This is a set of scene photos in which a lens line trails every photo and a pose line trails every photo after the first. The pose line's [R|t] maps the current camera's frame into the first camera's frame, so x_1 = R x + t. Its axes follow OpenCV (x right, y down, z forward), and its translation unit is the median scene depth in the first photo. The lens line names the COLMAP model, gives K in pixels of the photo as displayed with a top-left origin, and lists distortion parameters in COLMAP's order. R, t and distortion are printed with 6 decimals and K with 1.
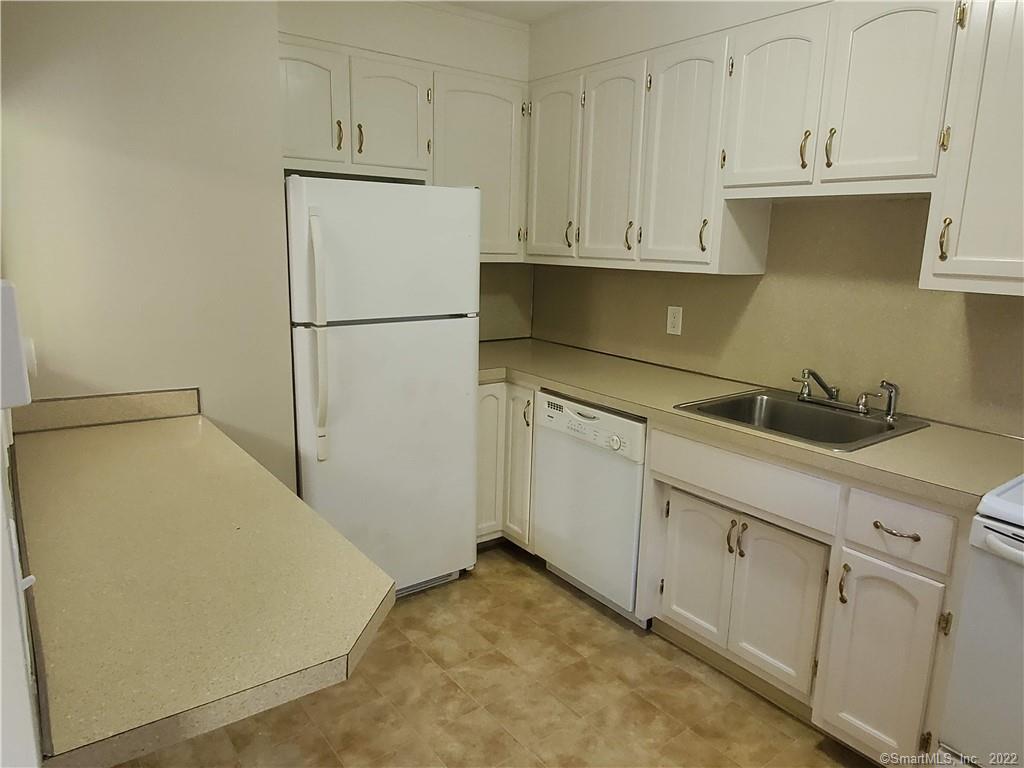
lens RADIAL K [[690.7, 0, 510.9], [0, 690.7, 381.3], [0, 0, 1]] dist [0.008432, -0.007788]
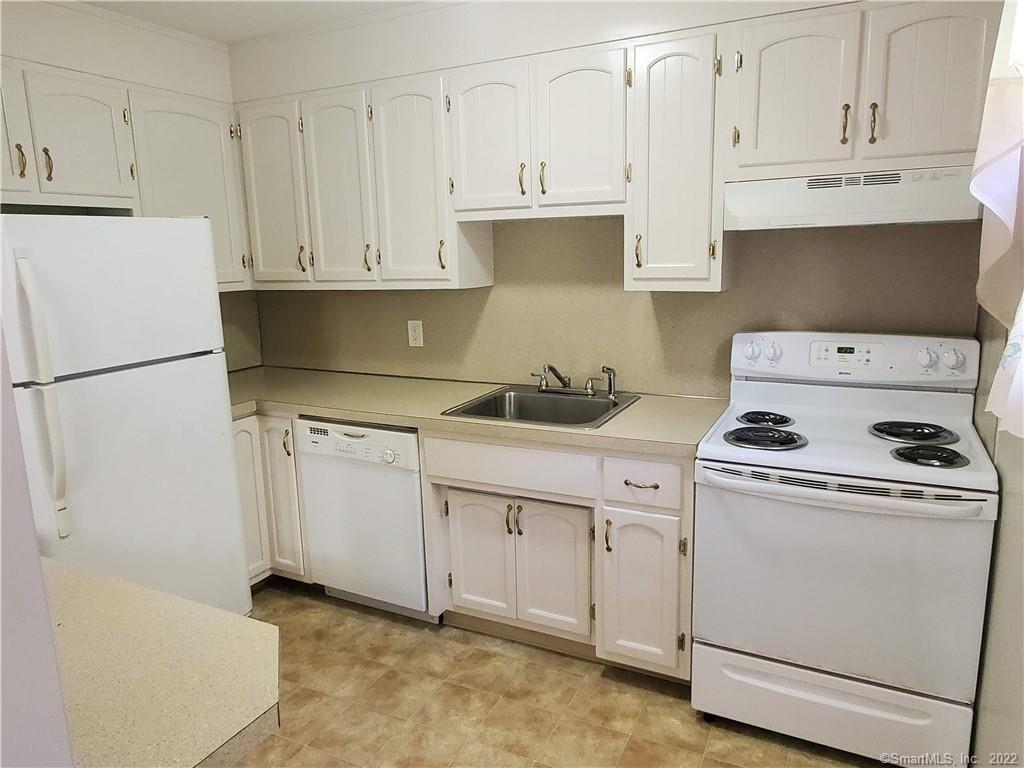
lens RADIAL K [[690.7, 0, 516.9], [0, 690.7, 383.8], [0, 0, 1]] dist [0.008432, -0.007788]
pose [[0.893884, -0.133718, 0.427892, -0.116505], [0.137602, 0.990243, 0.022000, -0.017248], [-0.426659, 0.039213, 0.903562, -0.034427]]
